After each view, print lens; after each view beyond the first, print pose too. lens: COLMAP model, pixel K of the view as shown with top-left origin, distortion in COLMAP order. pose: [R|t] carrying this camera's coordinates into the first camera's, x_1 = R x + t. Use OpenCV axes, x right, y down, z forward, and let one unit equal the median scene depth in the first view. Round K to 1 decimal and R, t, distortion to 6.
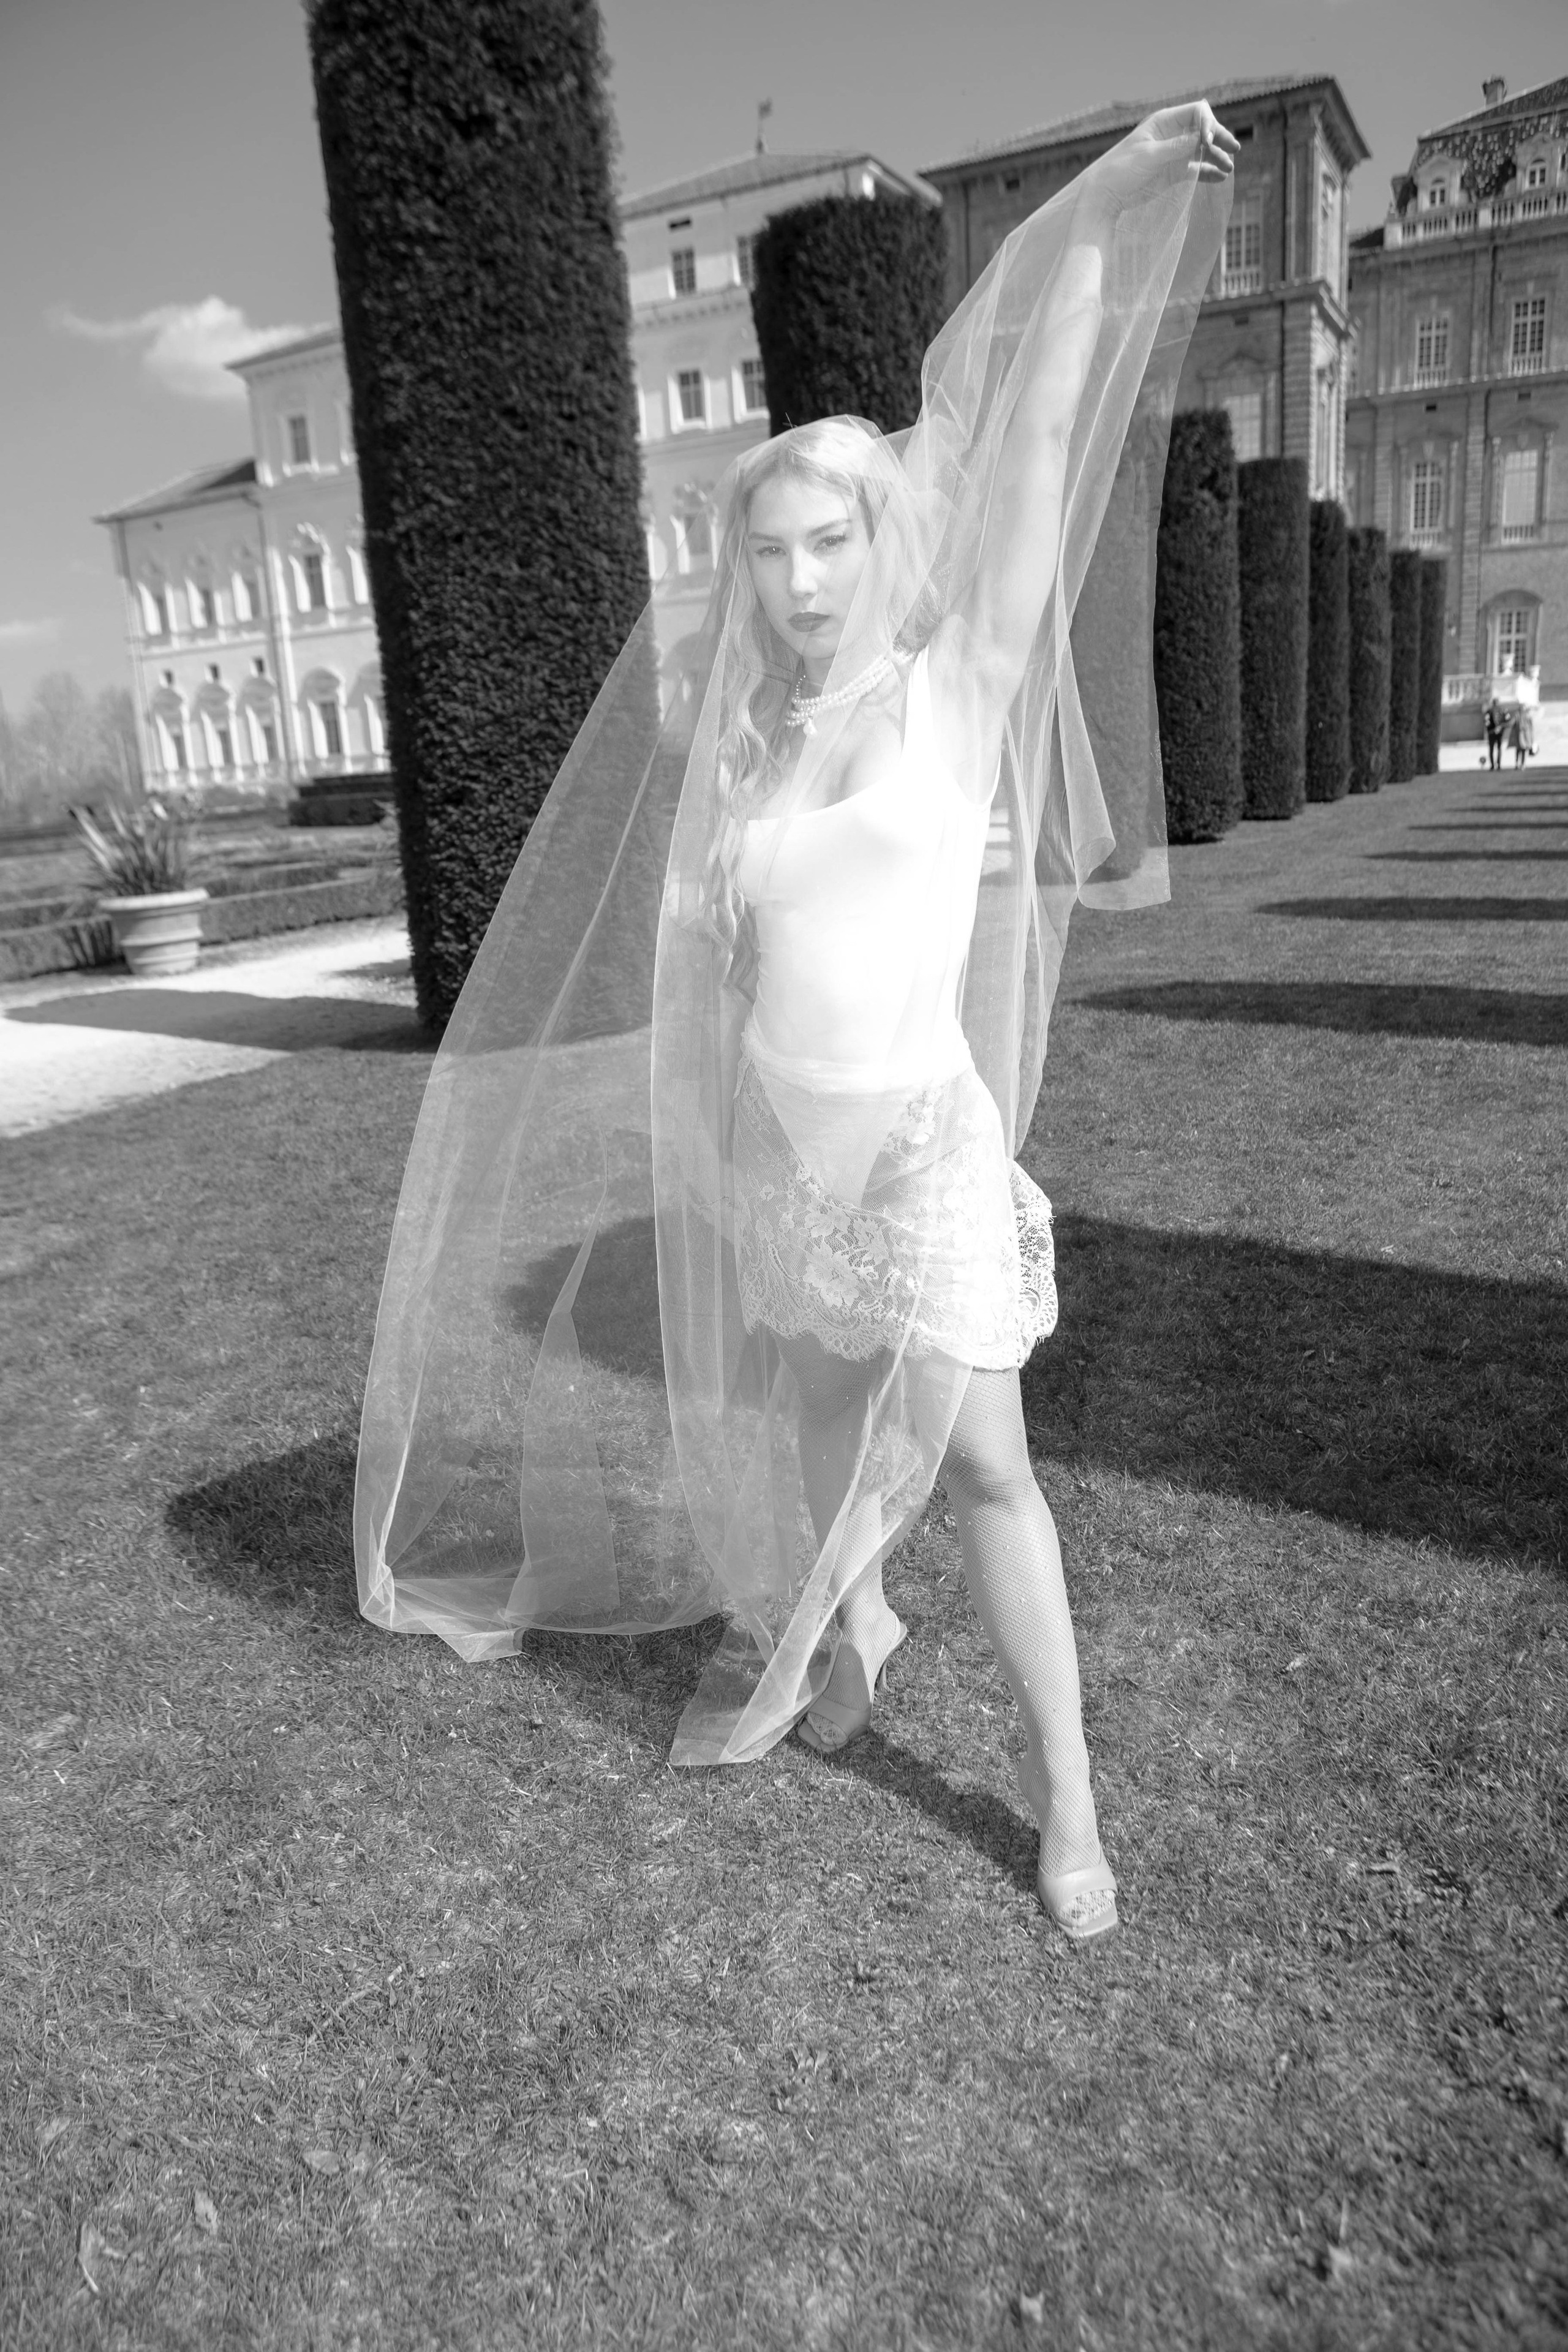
lens RADIAL K [[1624.0, 0, 778.7], [0, 1624.0, 1193.8], [0, 0, 1]] dist [-0.099097, 0.070309]
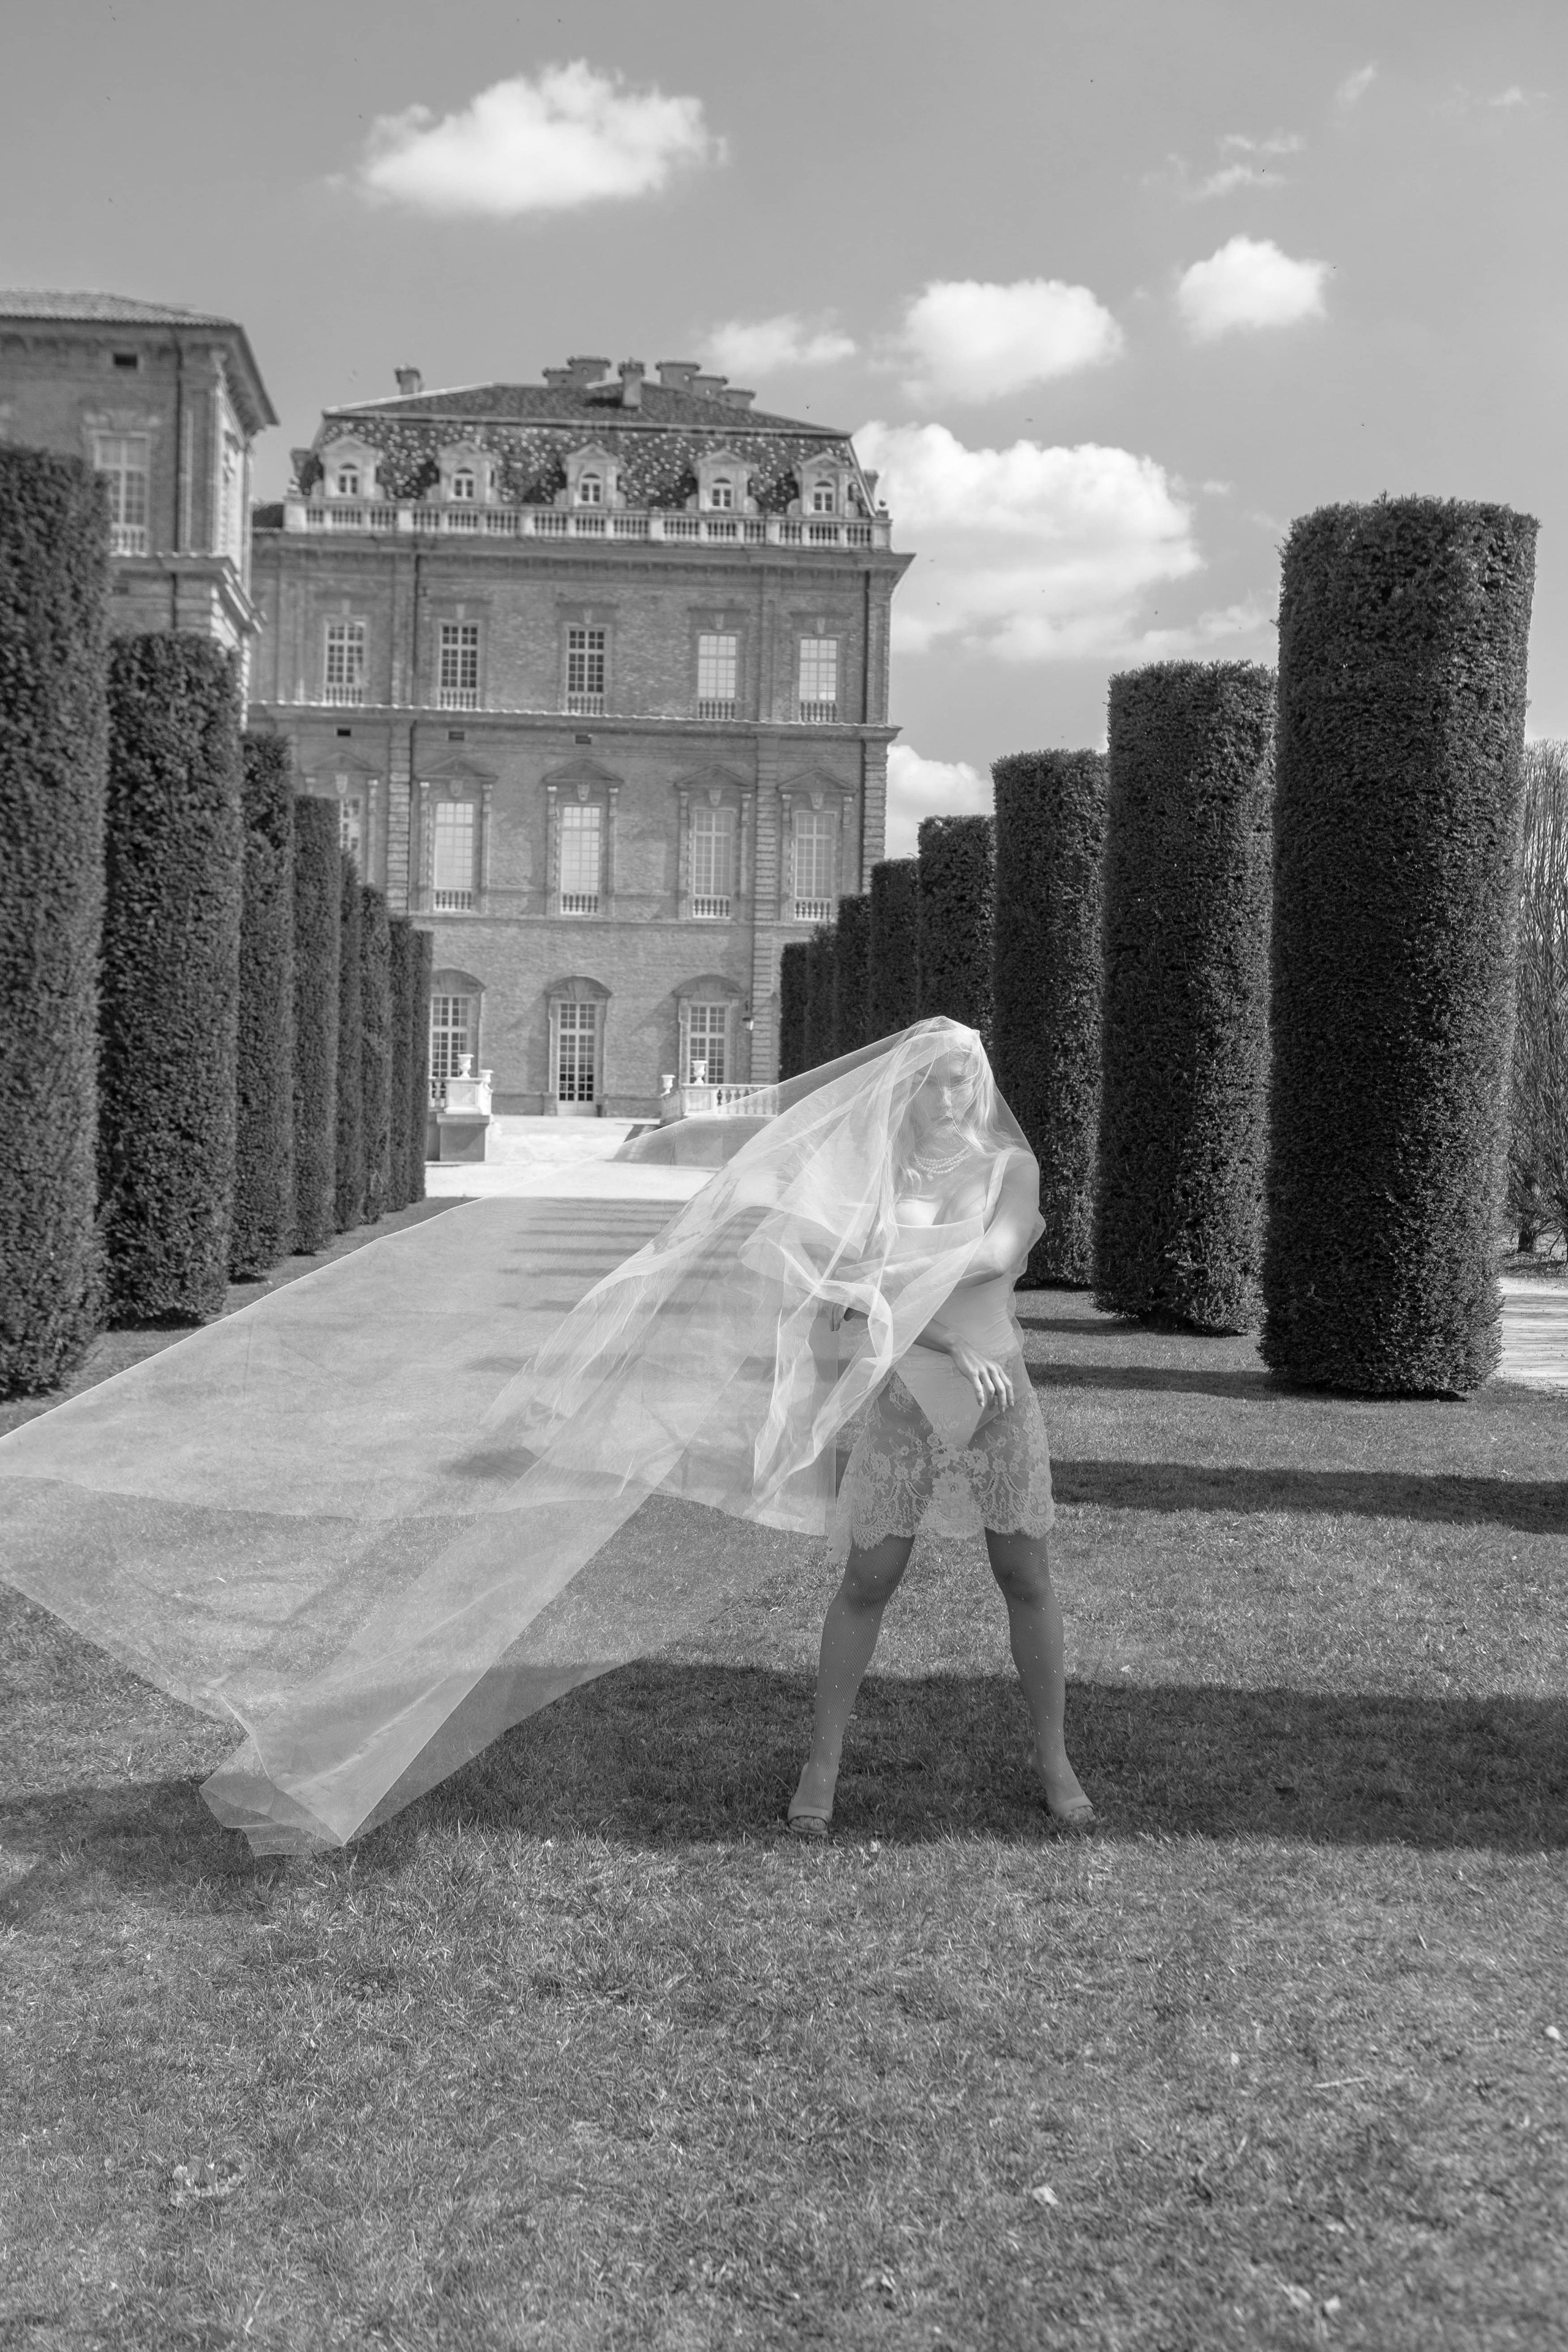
lens RADIAL K [[2407.0, 0, 774.9], [0, 2407.0, 1183.8], [0, 0, 1]] dist [-0.037726, 0.000000]
pose [[0.839315, 0.063958, 0.539869, -0.239575], [0.075691, 0.969635, -0.232547, 0.026318], [-0.538350, 0.236044, 0.808989, -0.073115]]
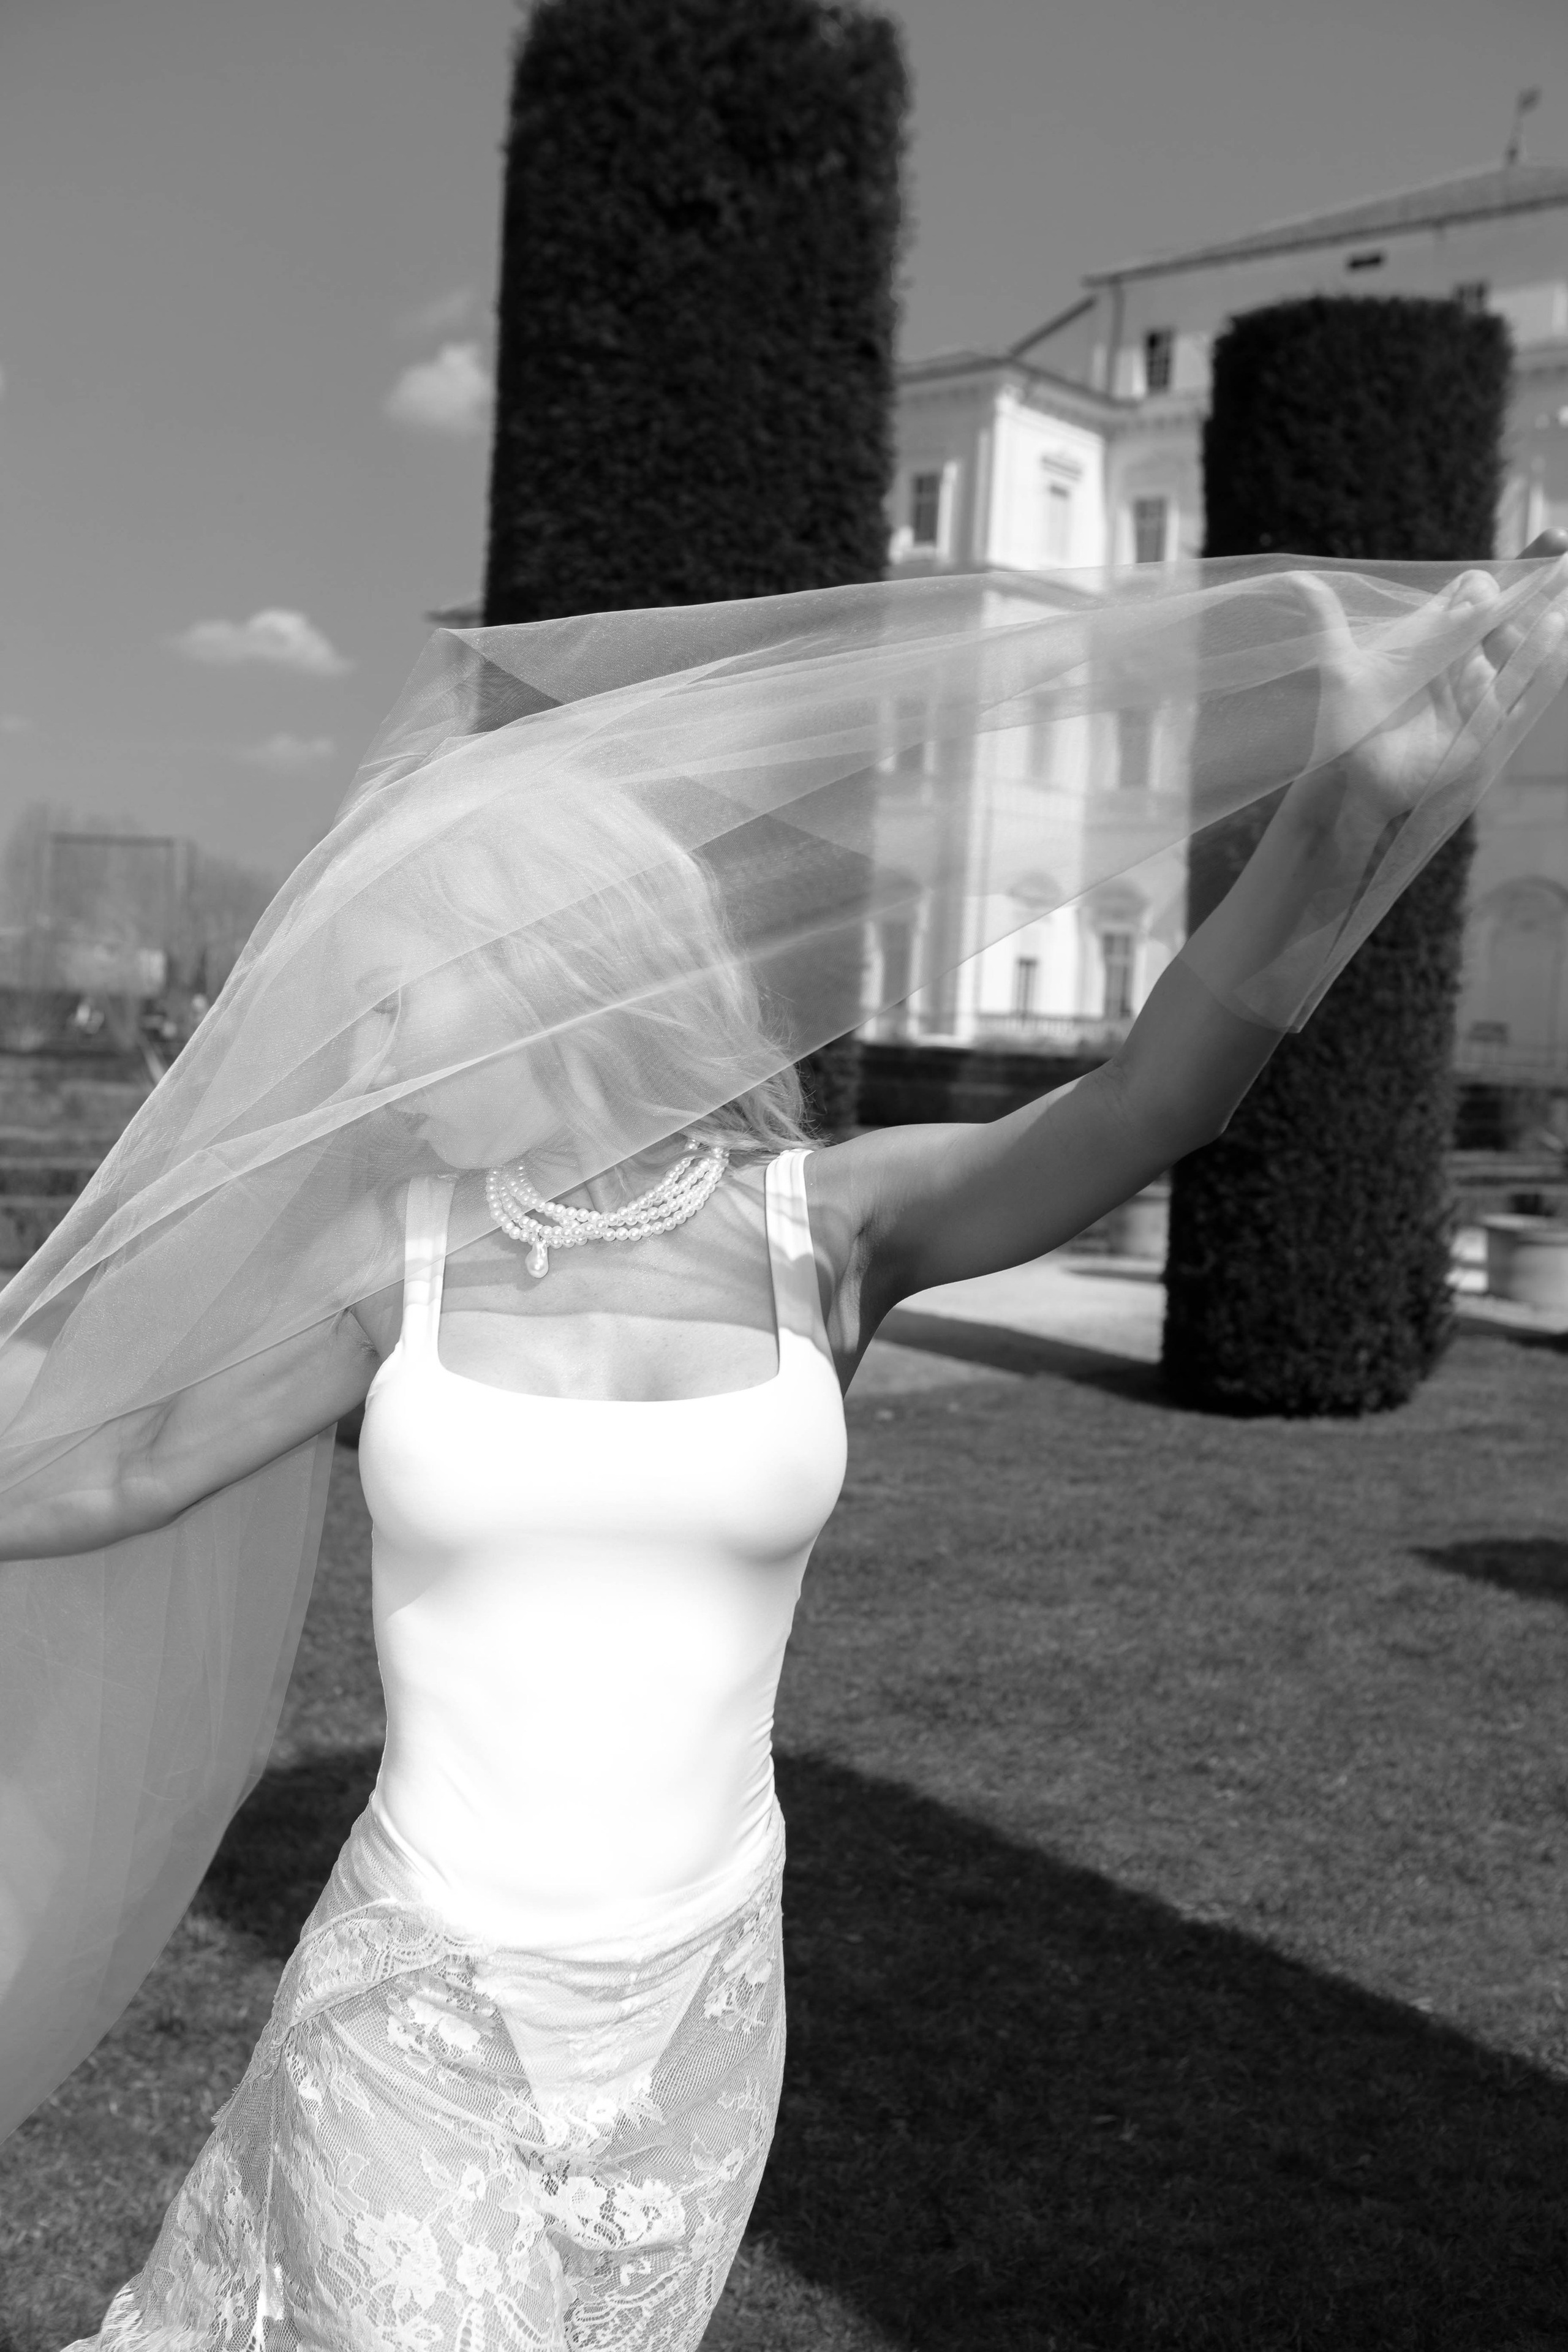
lens RADIAL K [[2699.9, 0, 760.7], [0, 2699.9, 1174.6], [0, 0, 1]] dist [-0.007542, 0.000000]
pose [[0.961262, 0.128798, -0.243693, 0.125538], [-0.178335, 0.964744, -0.193560, -0.009578], [0.210171, 0.229521, 0.950341, -0.047959]]
